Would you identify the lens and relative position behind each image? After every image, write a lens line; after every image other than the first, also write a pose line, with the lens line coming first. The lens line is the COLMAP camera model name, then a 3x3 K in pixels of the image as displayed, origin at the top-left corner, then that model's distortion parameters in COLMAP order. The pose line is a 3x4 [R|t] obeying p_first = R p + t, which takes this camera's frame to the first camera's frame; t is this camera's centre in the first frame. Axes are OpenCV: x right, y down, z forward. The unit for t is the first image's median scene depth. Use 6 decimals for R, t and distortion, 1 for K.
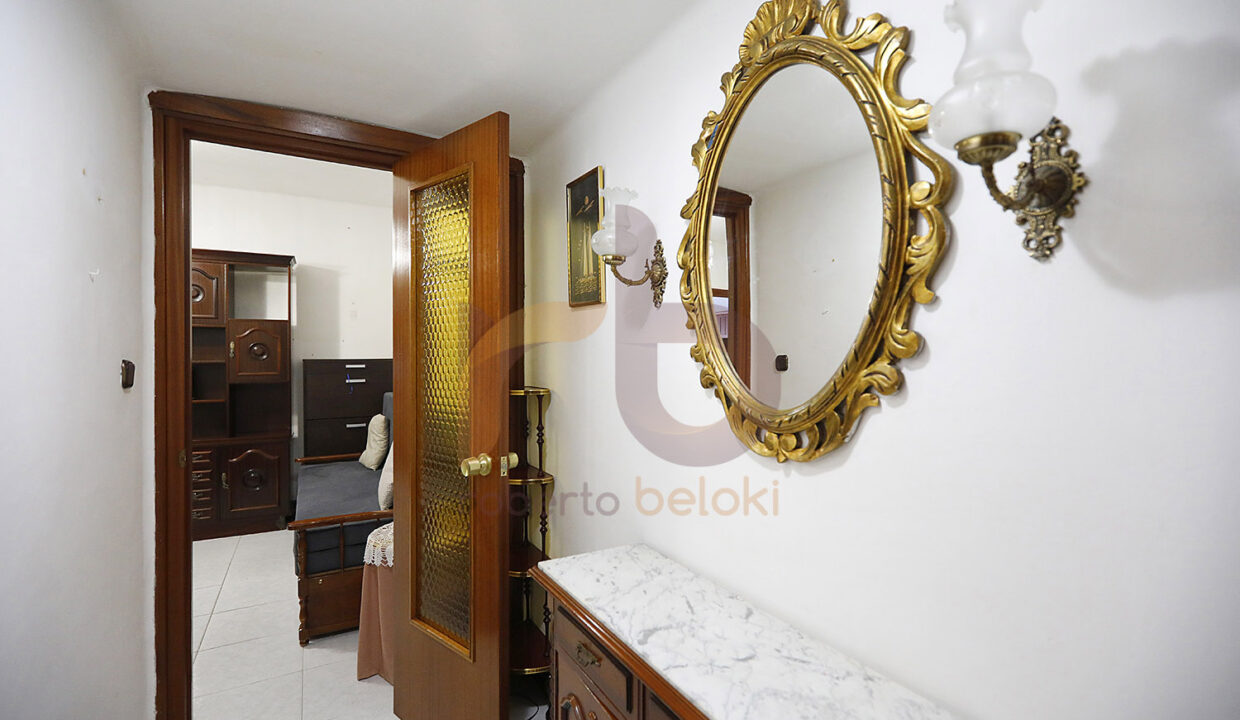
lens RADIAL K [[557.4, 0, 612.8], [0, 557.4, 359.4], [0, 0, 1]] dist [0.004965, 0.001397]
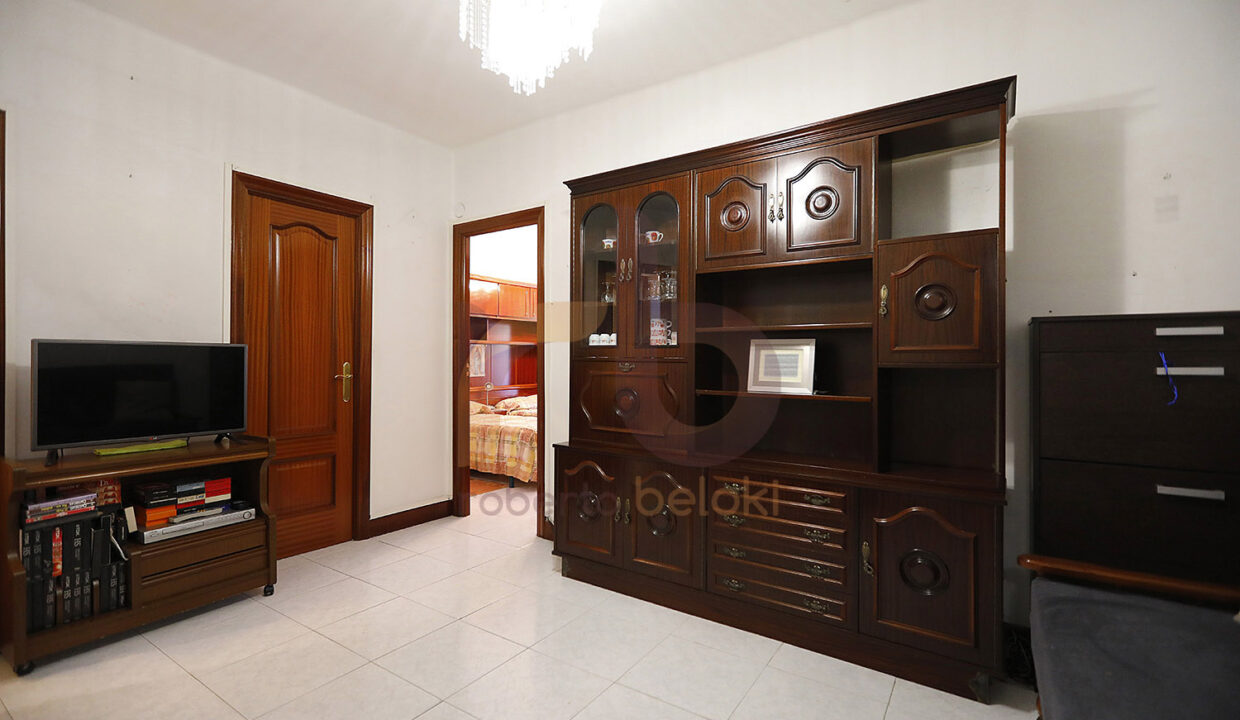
lens RADIAL K [[557.4, 0, 611.0], [0, 557.4, 358.4], [0, 0, 1]] dist [0.004965, 0.001397]
pose [[0.452393, 0.006748, -0.891793, -0.313569], [-0.003893, 0.999977, 0.005592, 0.030794], [0.891810, 0.000943, 0.452409, 0.506566]]
